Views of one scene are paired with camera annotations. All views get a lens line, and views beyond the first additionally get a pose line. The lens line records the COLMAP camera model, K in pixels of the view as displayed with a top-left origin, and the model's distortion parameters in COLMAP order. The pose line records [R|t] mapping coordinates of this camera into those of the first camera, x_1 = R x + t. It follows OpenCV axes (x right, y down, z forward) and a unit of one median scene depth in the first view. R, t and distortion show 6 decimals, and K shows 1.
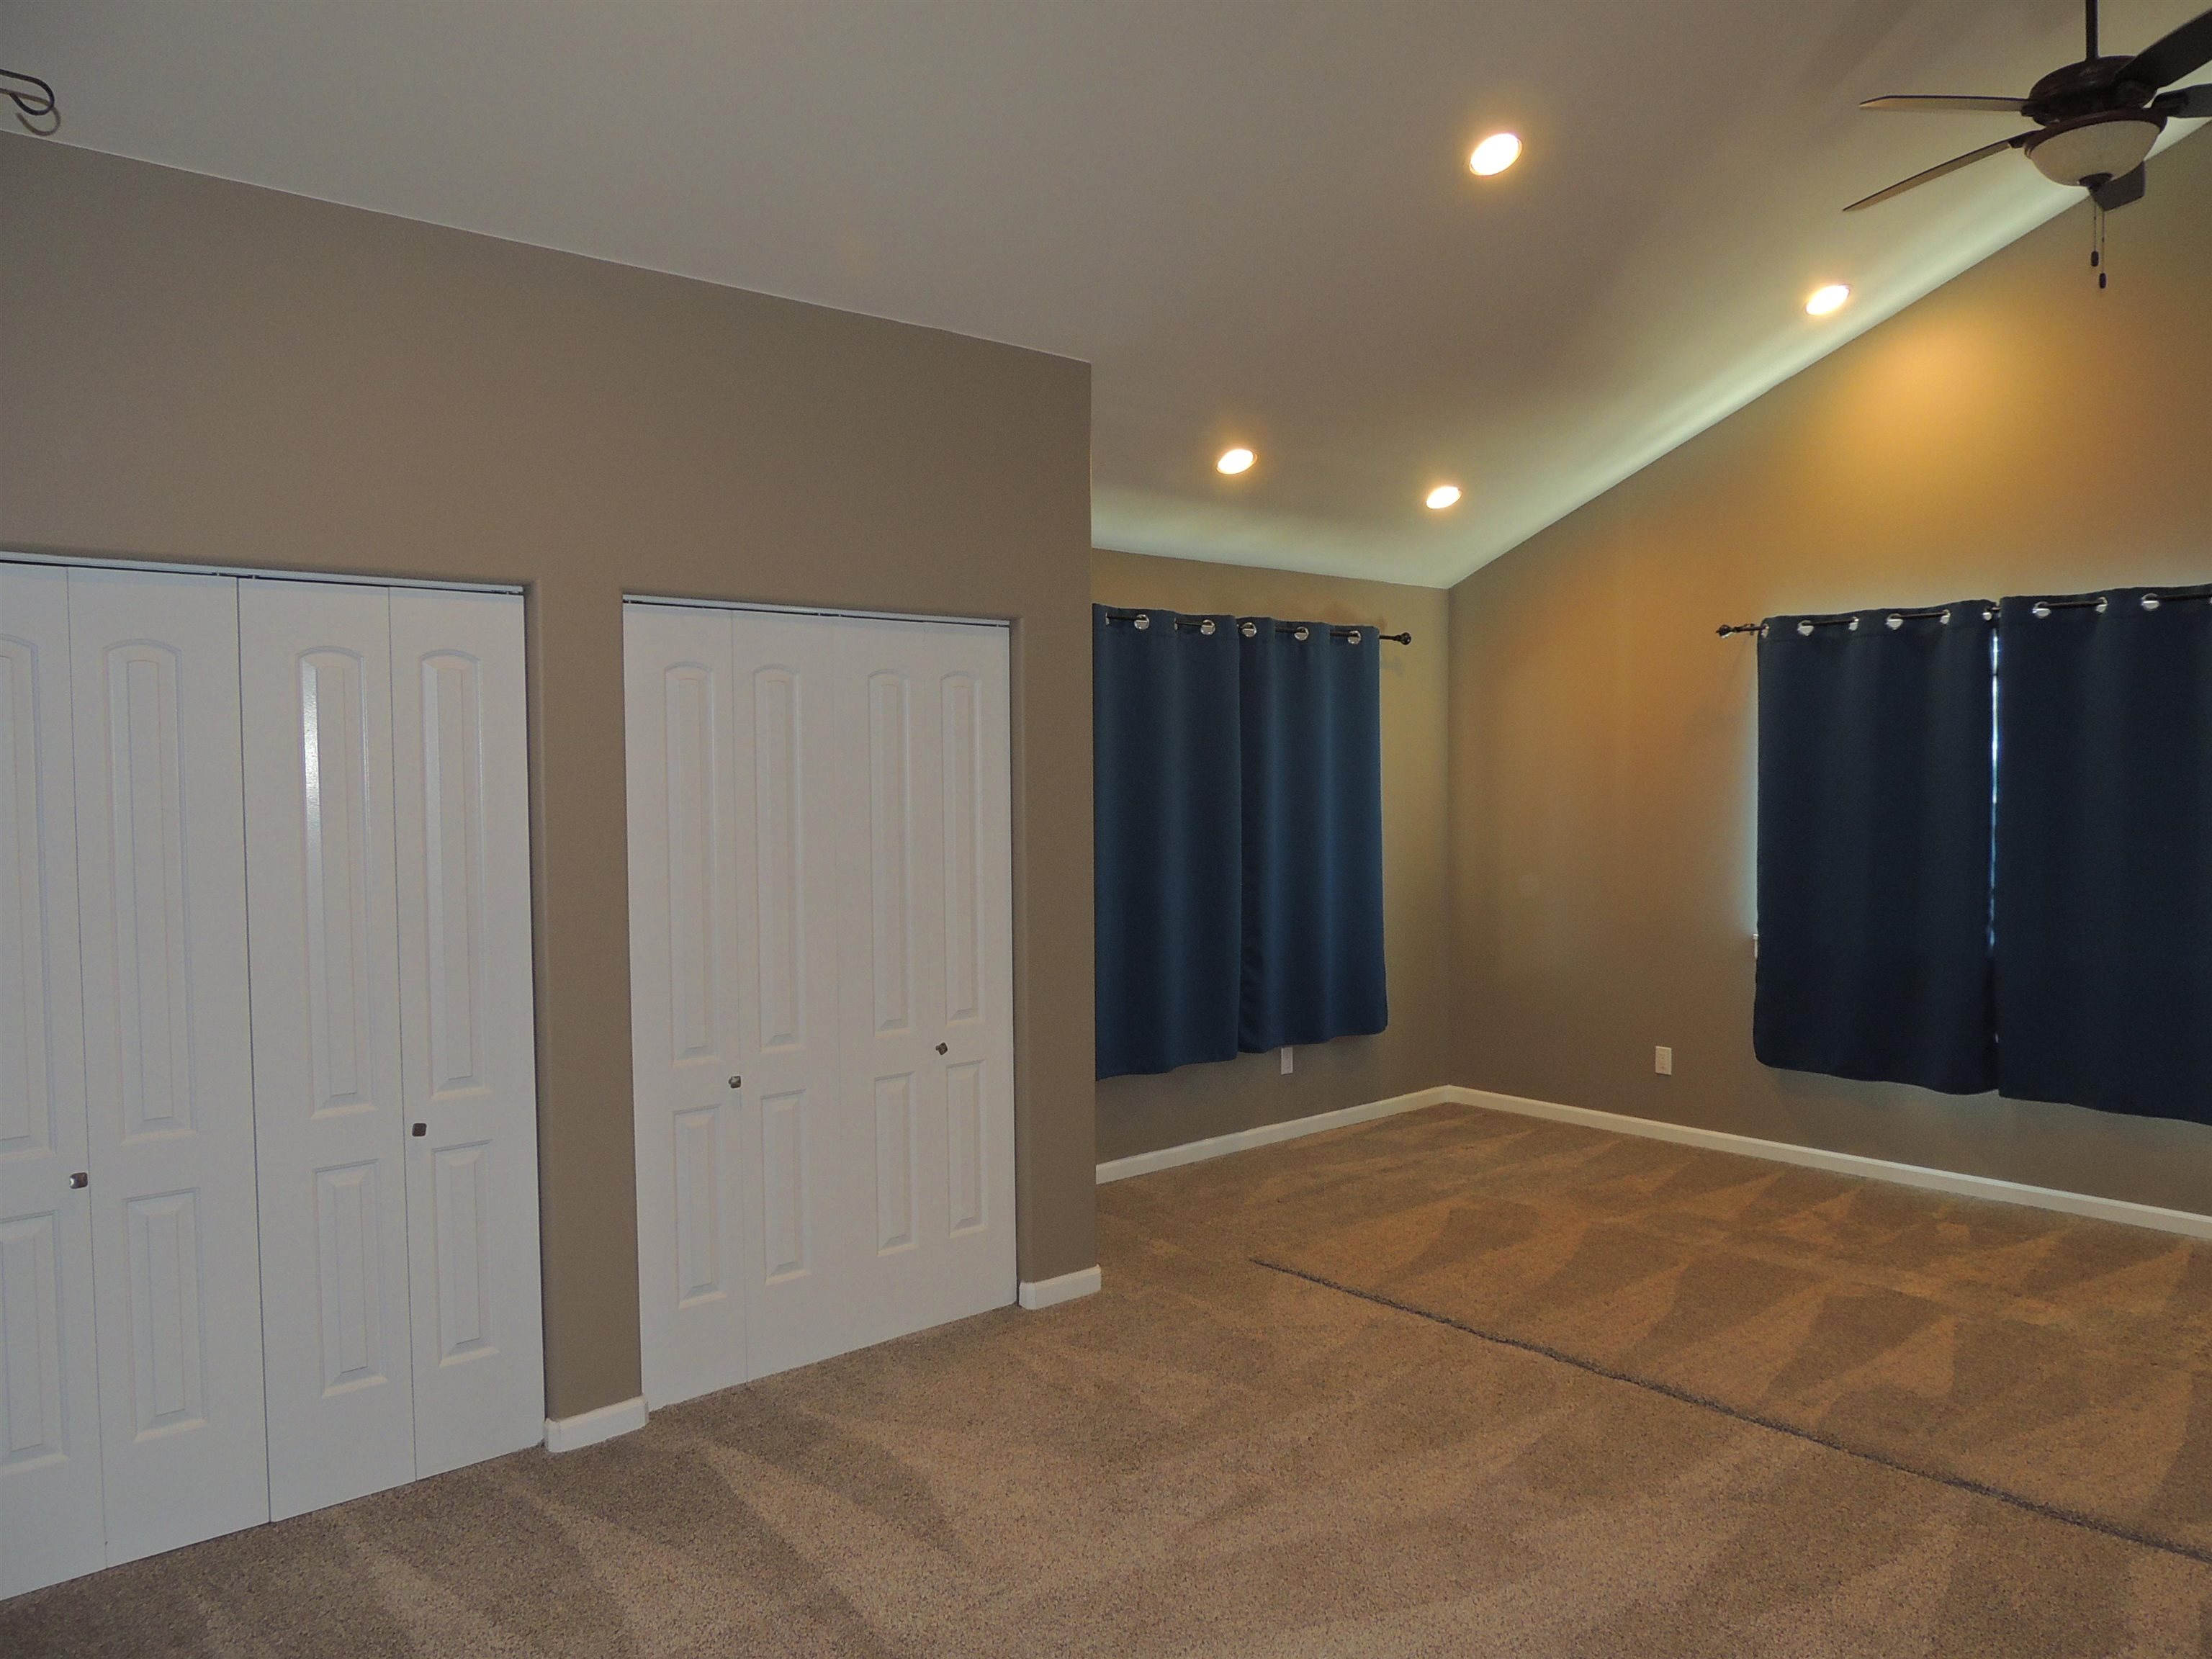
lens RADIAL K [[1568.7, 0, 1105.3], [0, 1568.7, 827.5], [0, 0, 1]] dist [-0.022690, -0.001117]
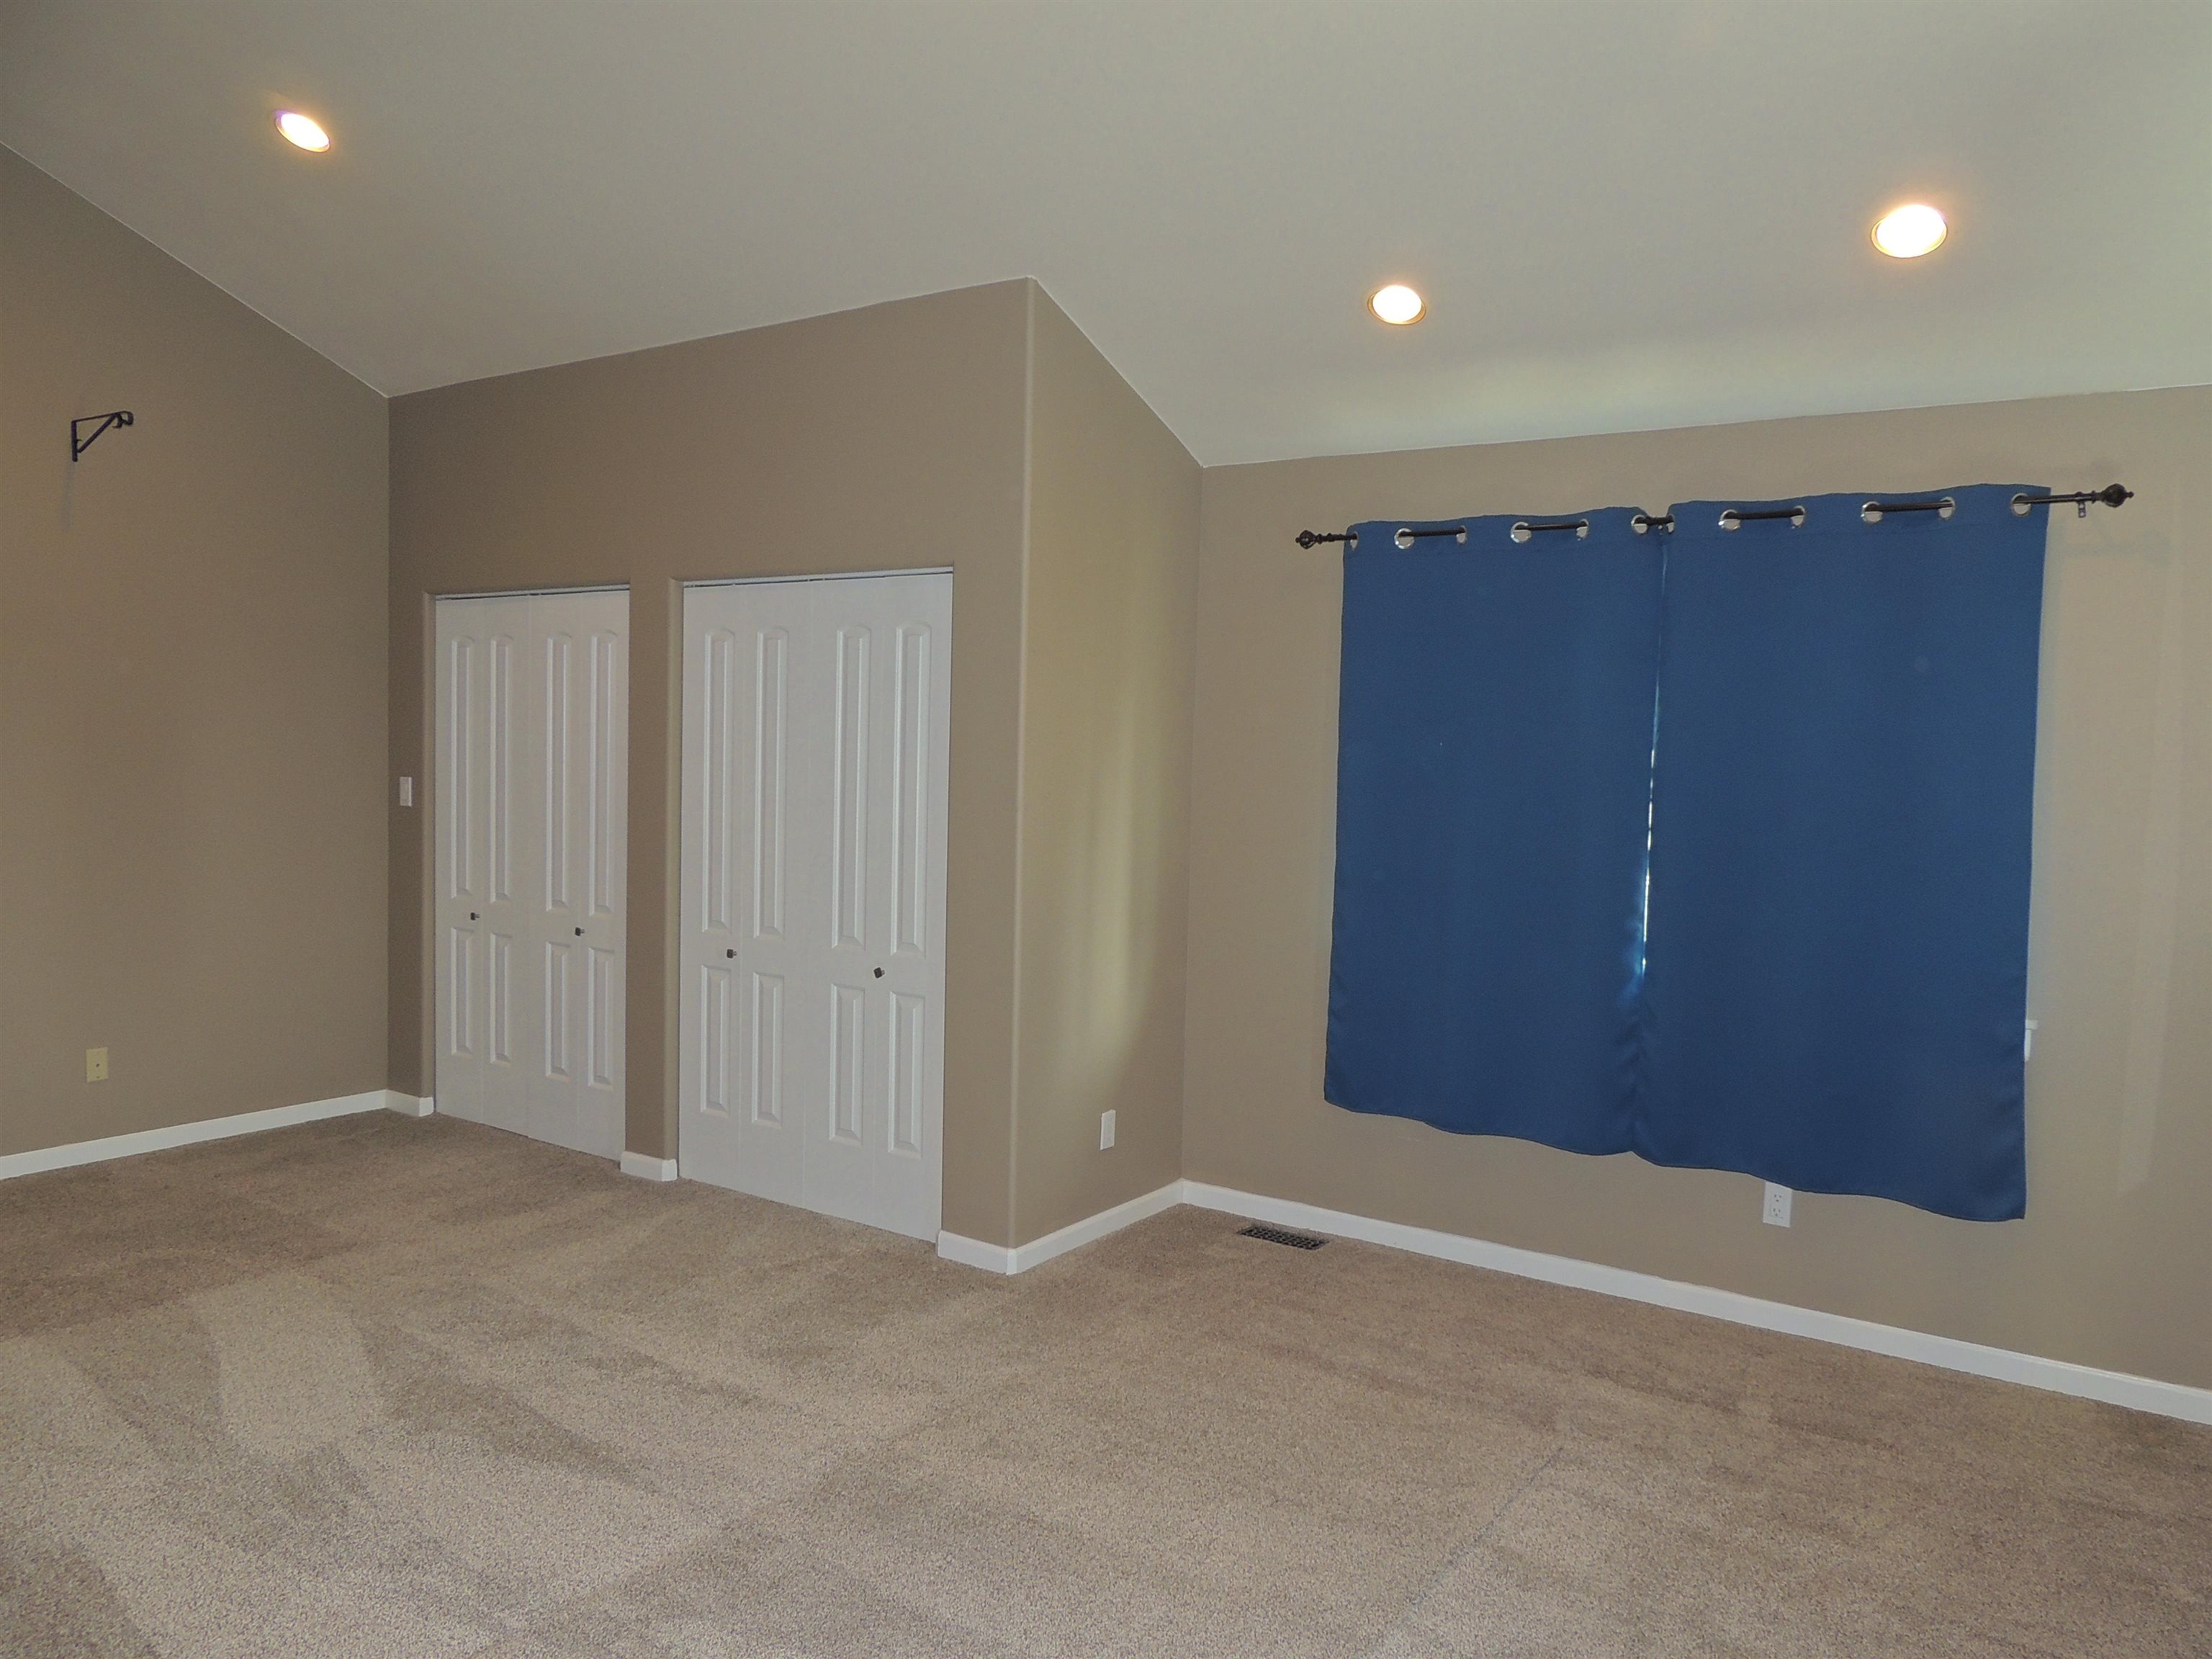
lens RADIAL K [[1568.7, 0, 1105.3], [0, 1568.7, 827.5], [0, 0, 1]] dist [-0.022690, -0.001117]
pose [[0.249193, 0.076526, -0.965426, 1.004039], [-0.059889, 0.996183, 0.063506, -0.038944], [0.966600, 0.041993, 0.252825, 0.903802]]
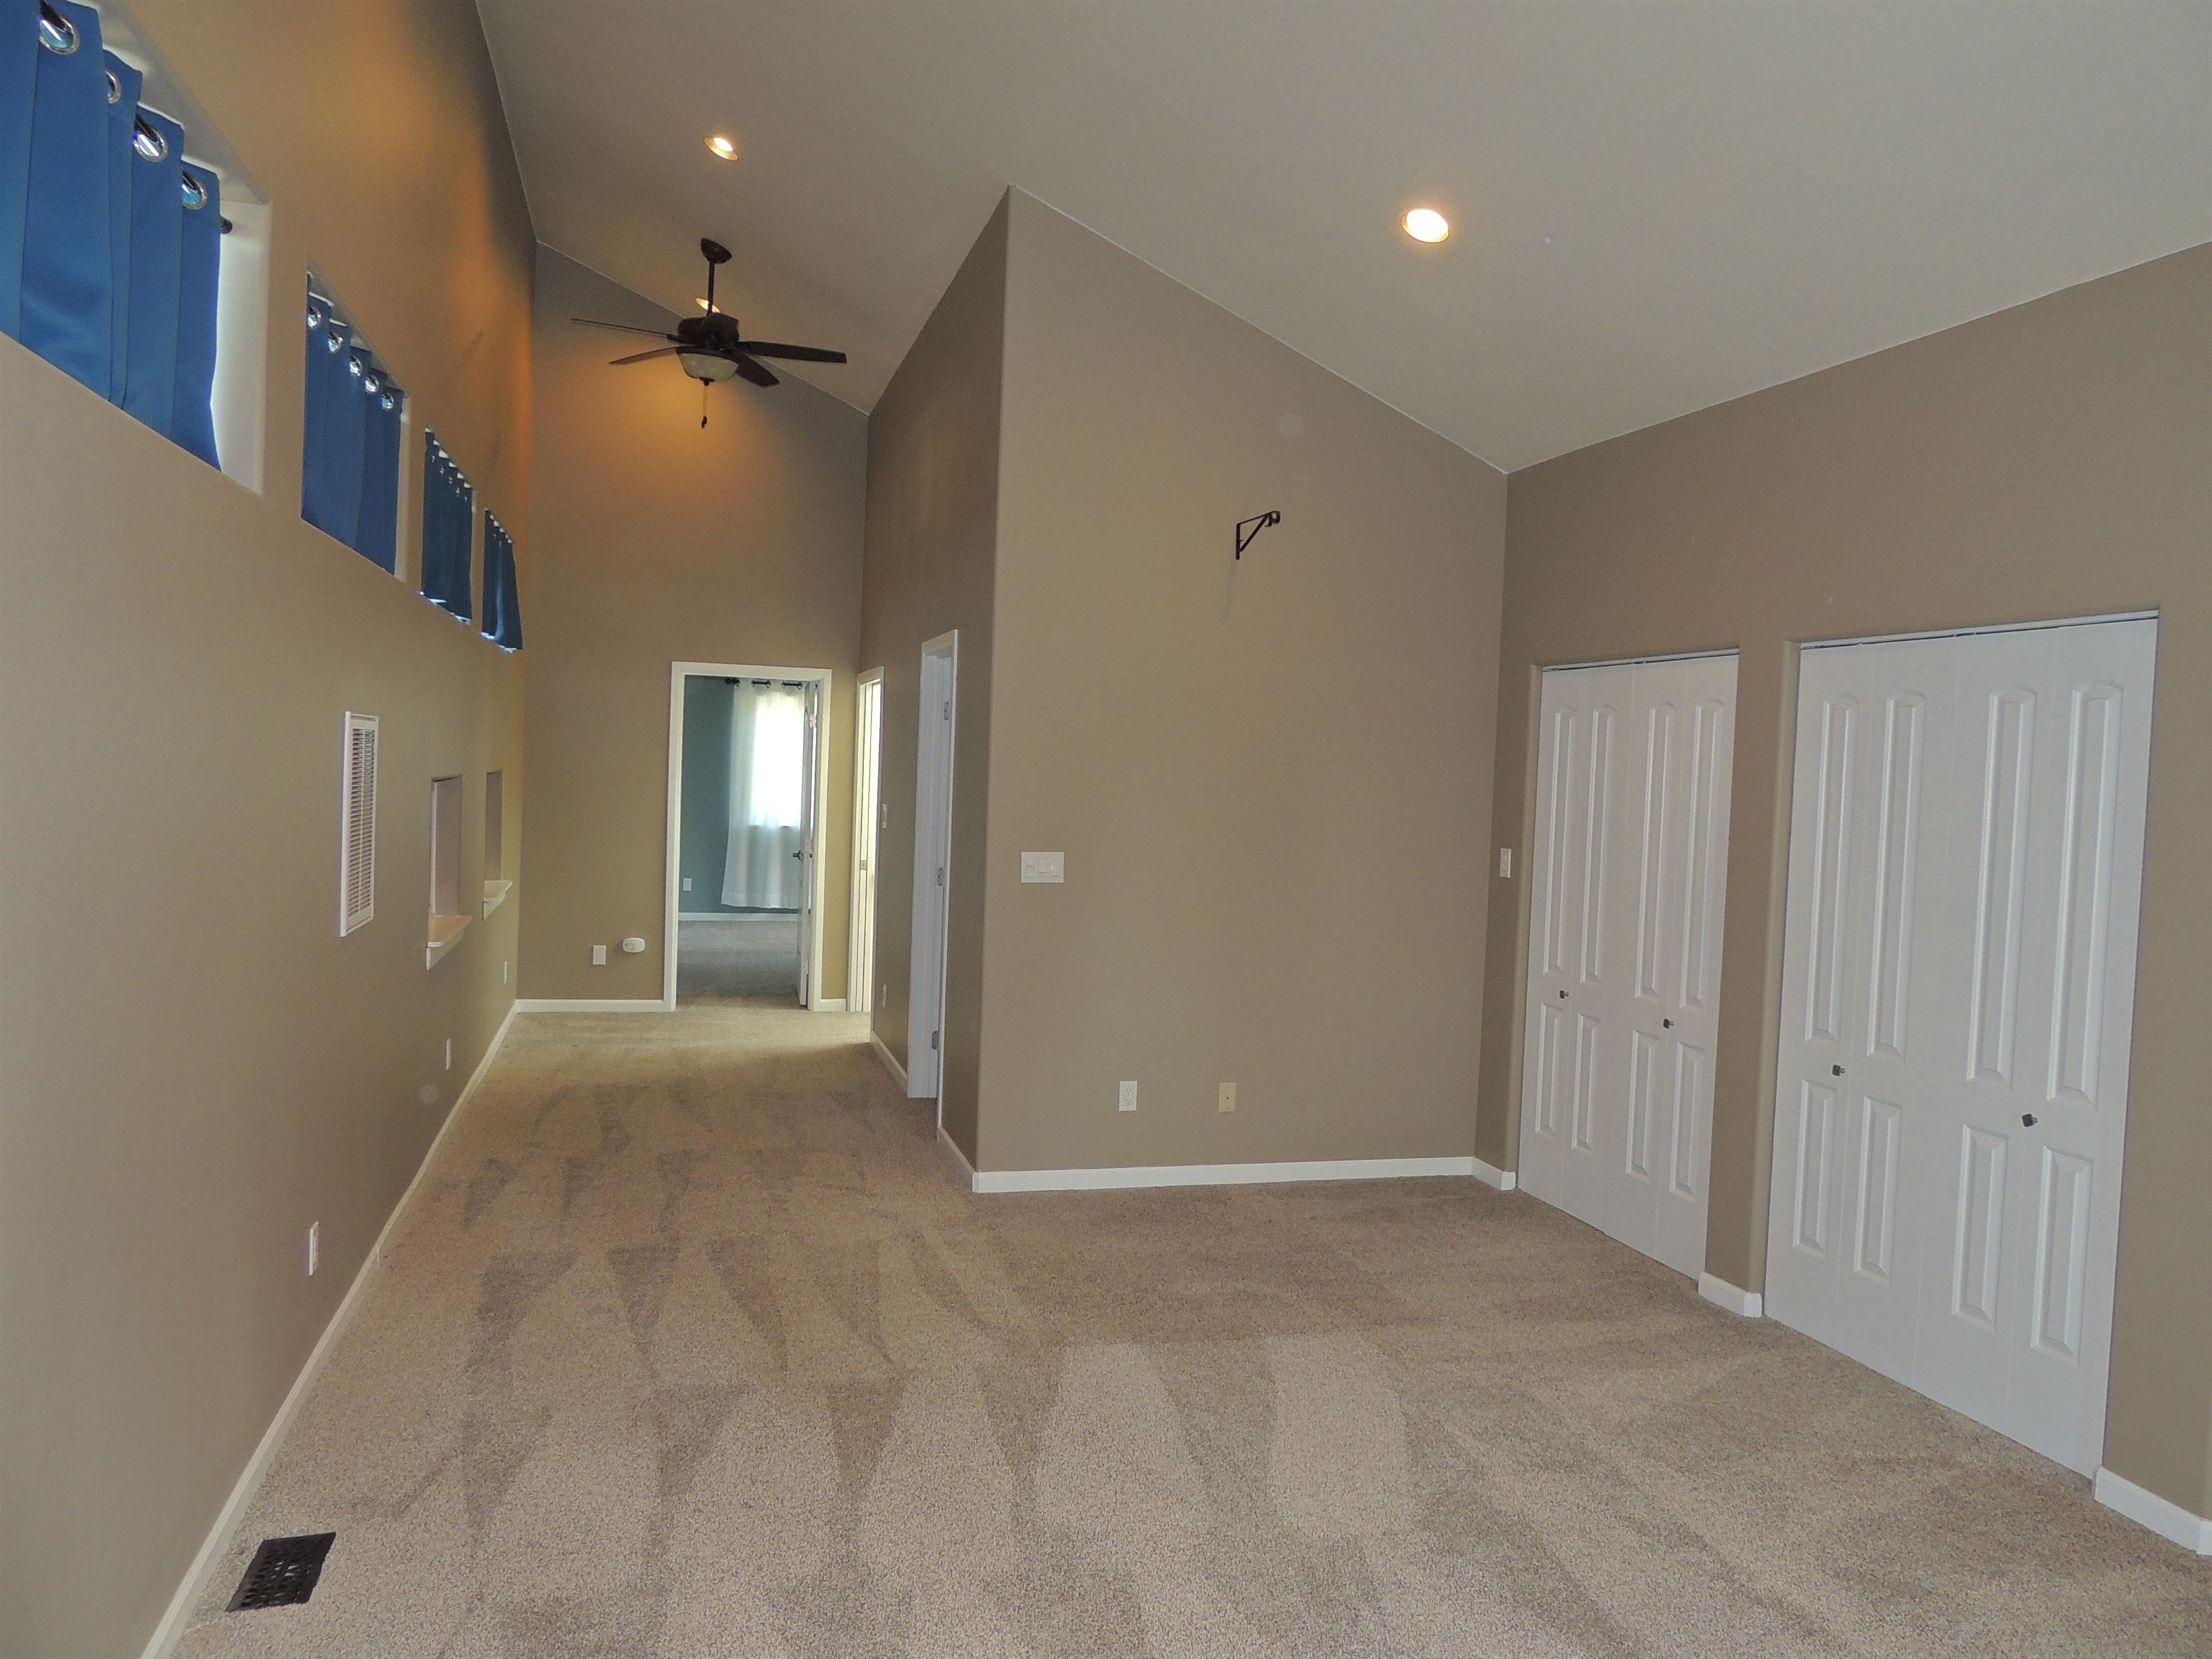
lens RADIAL K [[1568.7, 0, 1105.3], [0, 1568.7, 827.5], [0, 0, 1]] dist [-0.022690, -0.001117]
pose [[-0.430505, 0.035213, -0.901901, 0.913432], [-0.059974, 0.995914, 0.067511, -0.049937], [0.900593, 0.083154, -0.426634, 0.924734]]
